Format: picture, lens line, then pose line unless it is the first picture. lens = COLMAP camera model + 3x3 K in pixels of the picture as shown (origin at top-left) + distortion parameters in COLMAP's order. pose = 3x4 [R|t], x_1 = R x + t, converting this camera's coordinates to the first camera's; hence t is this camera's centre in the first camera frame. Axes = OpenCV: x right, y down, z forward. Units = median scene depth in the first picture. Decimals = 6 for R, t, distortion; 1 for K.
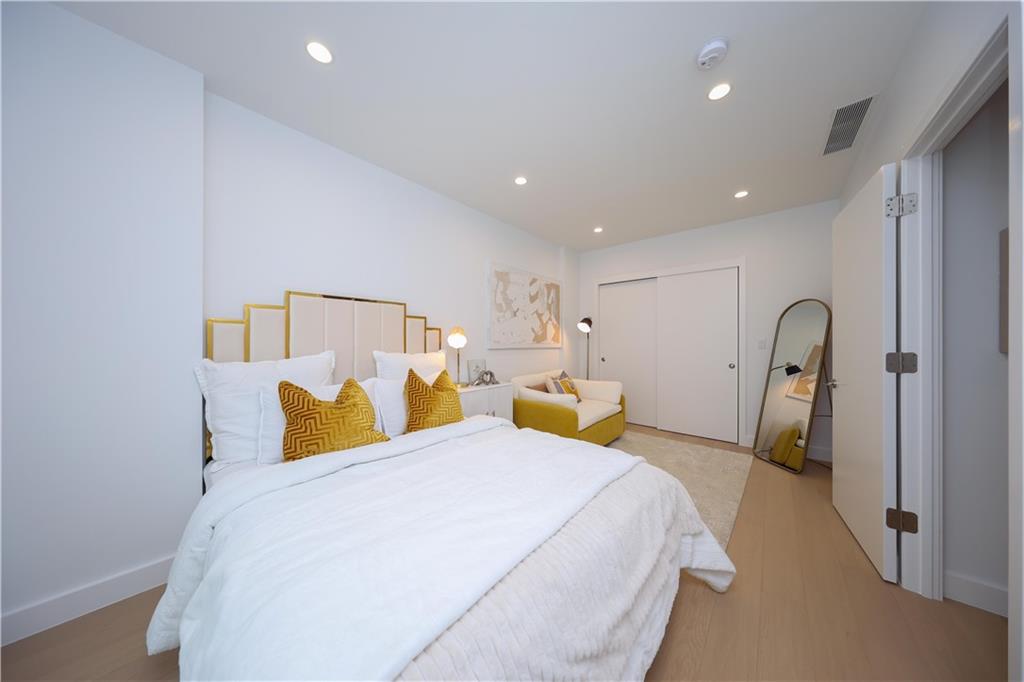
lens RADIAL K [[295.2, 0, 511.9], [0, 295.2, 340.1], [0, 0, 1]] dist [-0.000145, 0.000068]
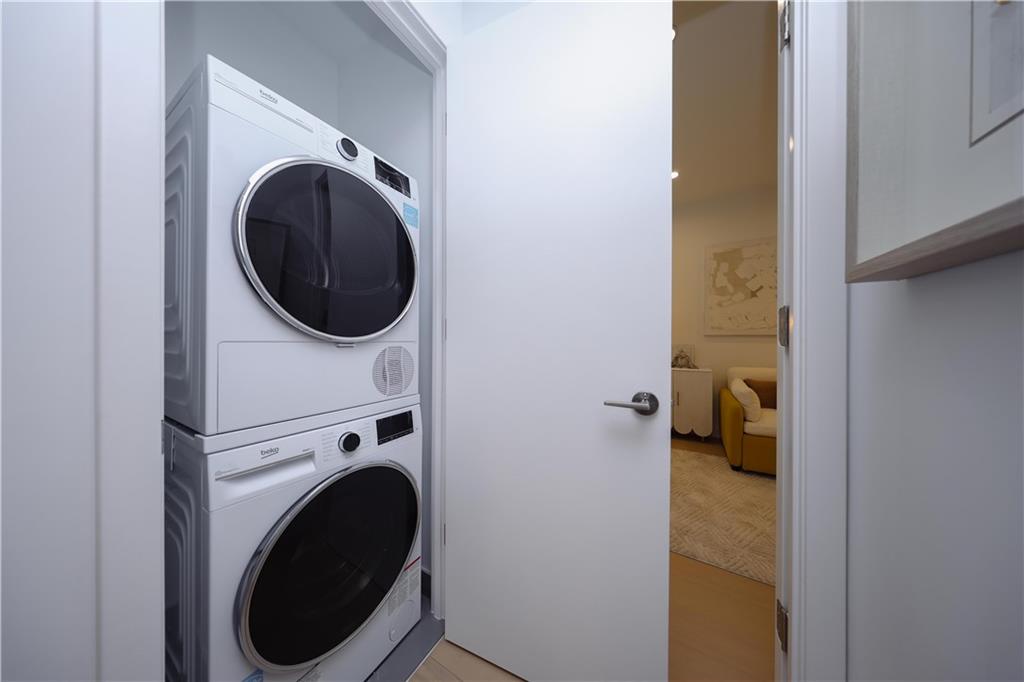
lens RADIAL K [[295.2, 0, 511.0], [0, 295.2, 337.4], [0, 0, 1]] dist [-0.000145, 0.000068]
pose [[0.195038, 0.003476, -0.980789, 0.740776], [0.004140, 0.999982, 0.004368, 0.029582], [0.980787, -0.004912, 0.195020, 0.161845]]
